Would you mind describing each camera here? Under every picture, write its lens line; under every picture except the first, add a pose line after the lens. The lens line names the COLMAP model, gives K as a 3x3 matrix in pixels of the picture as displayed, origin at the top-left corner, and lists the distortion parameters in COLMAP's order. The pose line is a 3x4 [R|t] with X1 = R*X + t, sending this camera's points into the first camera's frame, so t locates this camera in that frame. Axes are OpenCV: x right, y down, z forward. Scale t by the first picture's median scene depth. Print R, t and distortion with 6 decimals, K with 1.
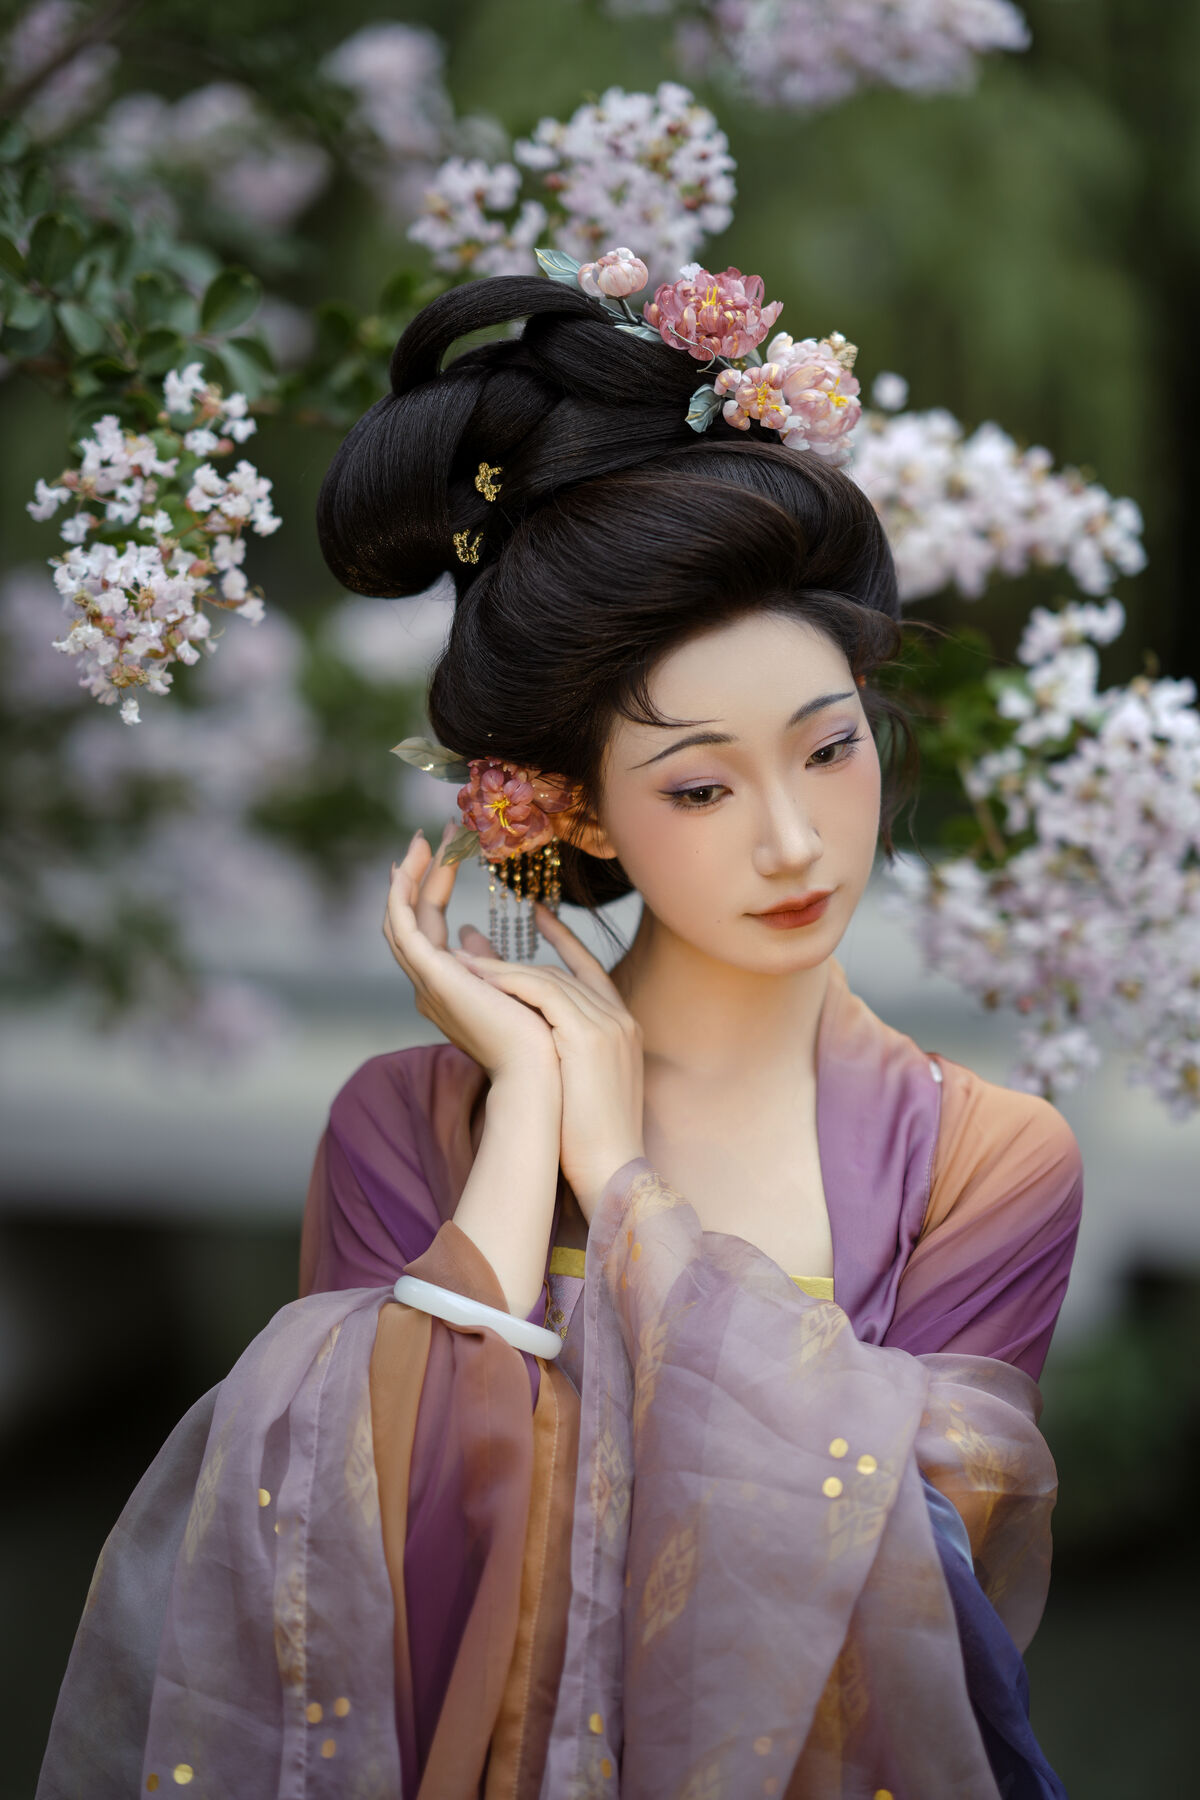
lens RADIAL K [[4310.1, 0, 600.0], [0, 4310.1, 900.0], [0, 0, 1]] dist [-0.038296, -0.689602]
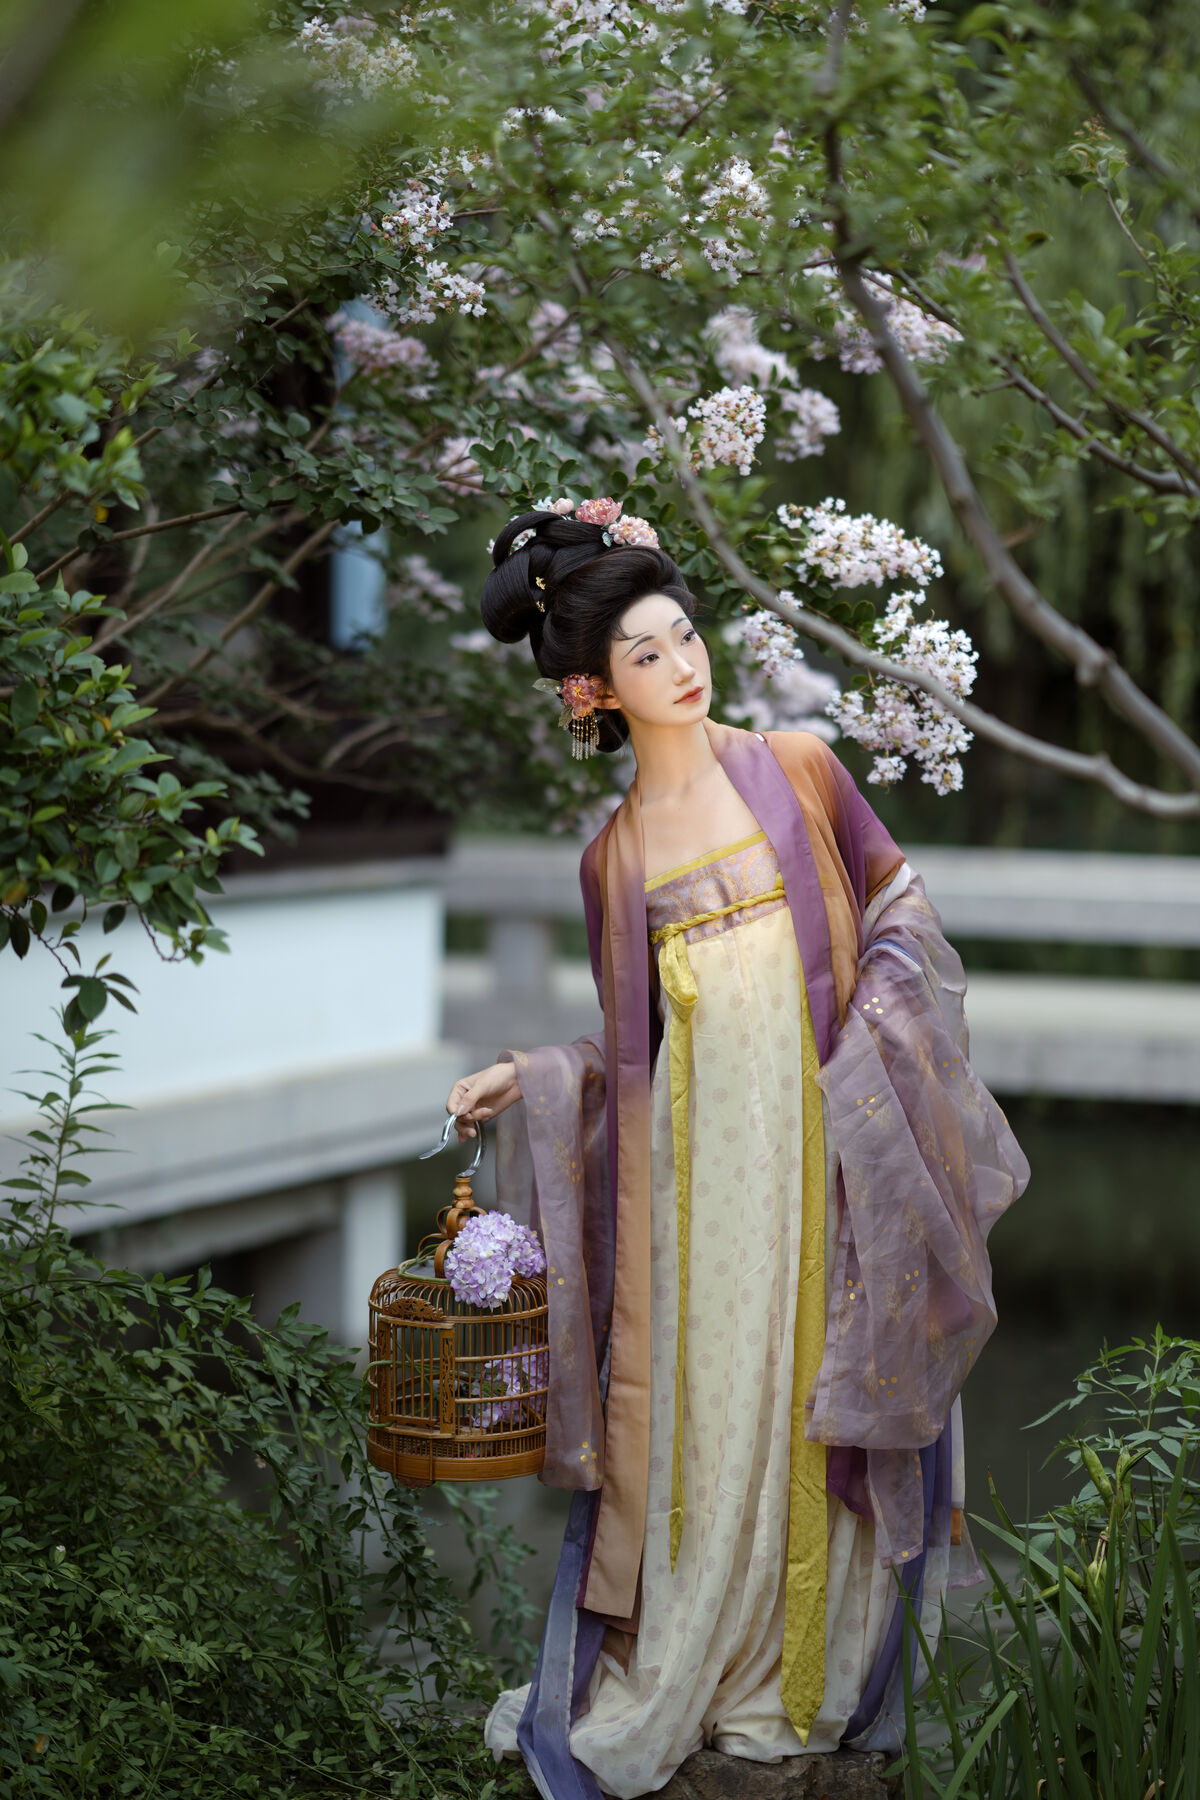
lens RADIAL K [[4187.9, 0, 647.9], [0, 4187.9, 1010.5], [0, 0, 1]] dist [0.090968, 0.840022]
pose [[0.989744, 0.017795, -0.141741, 0.312670], [-0.017380, 0.999840, 0.004166, 0.169063], [0.141792, -0.001660, 0.989895, -1.440460]]
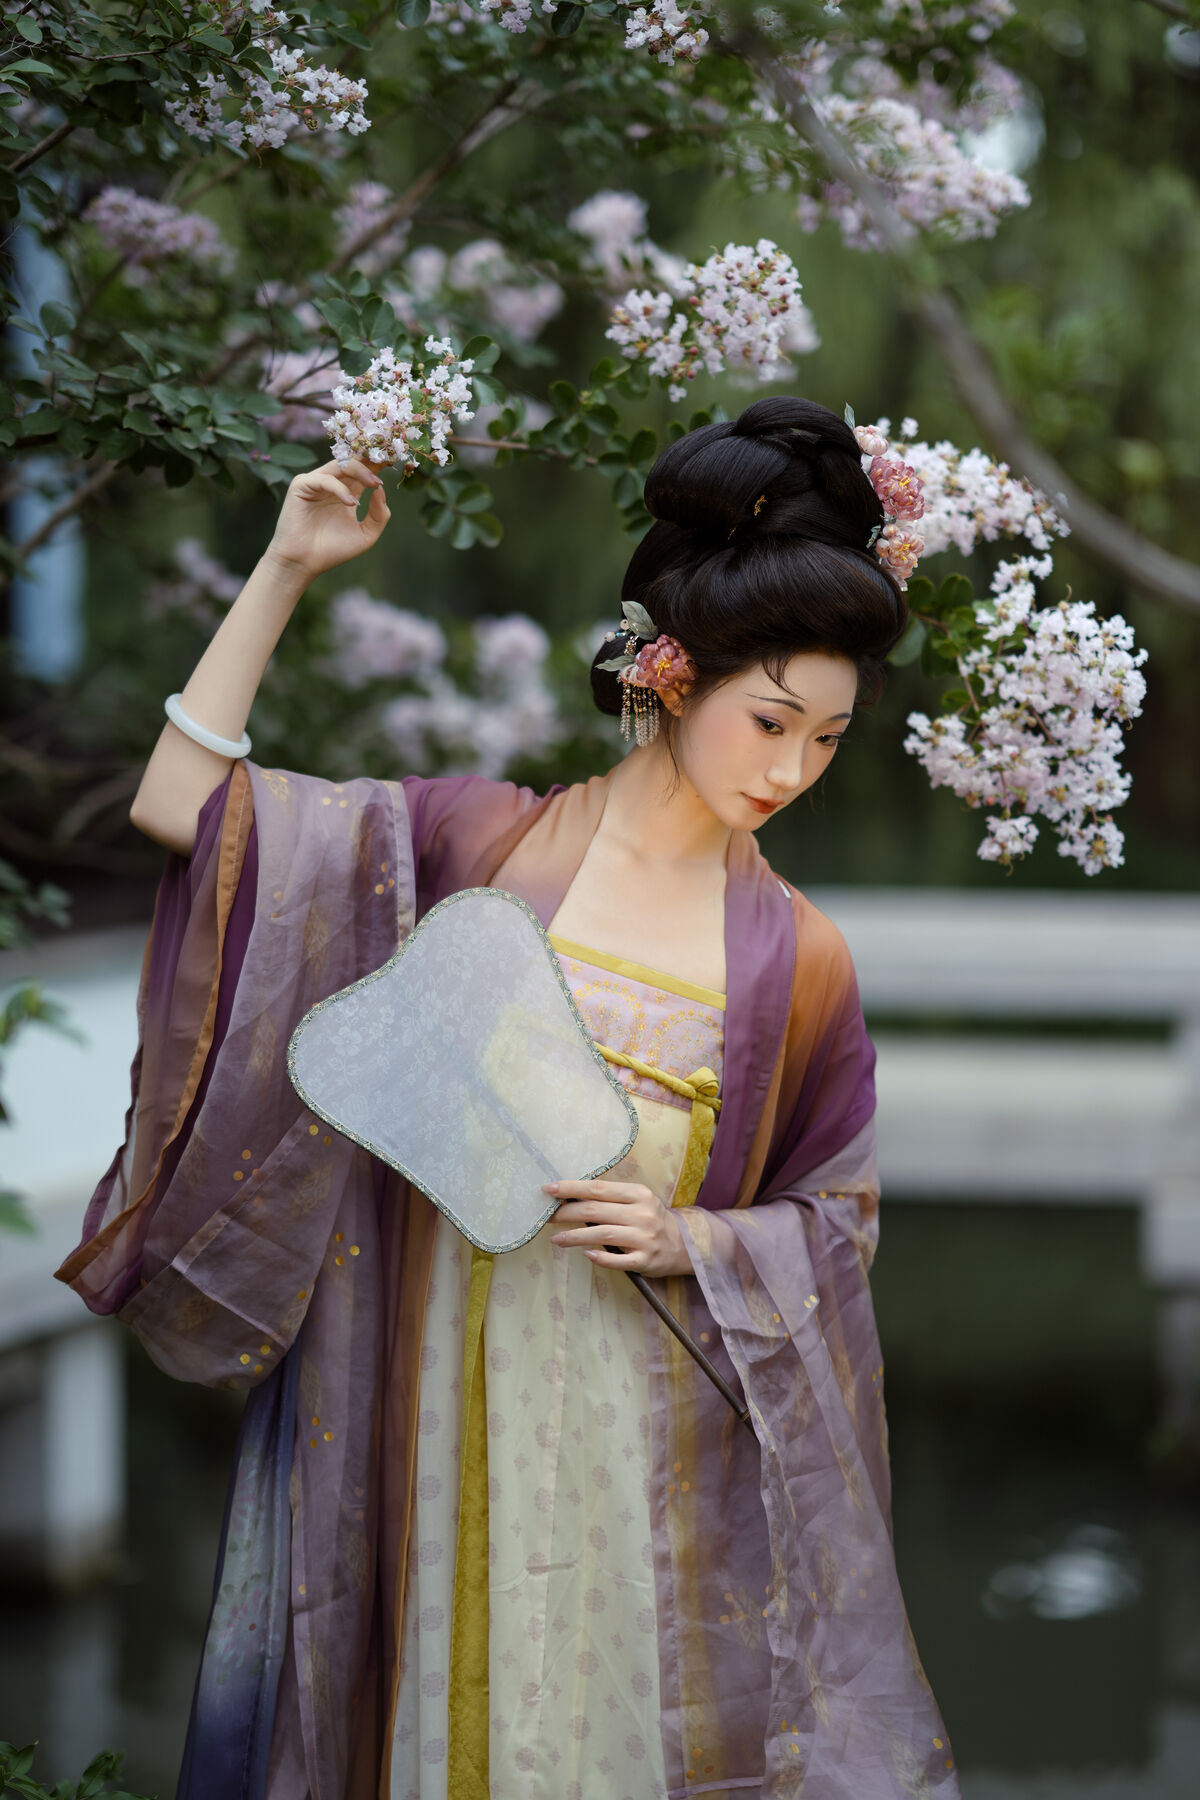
lens RADIAL K [[4310.1, 0, 600.0], [0, 4310.1, 900.0], [0, 0, 1]] dist [-0.038296, -0.689602]
pose [[0.997526, -0.014395, -0.068815, 0.061932], [0.012432, 0.999506, -0.028865, 0.104090], [0.069197, 0.027938, 0.997212, -0.606385]]
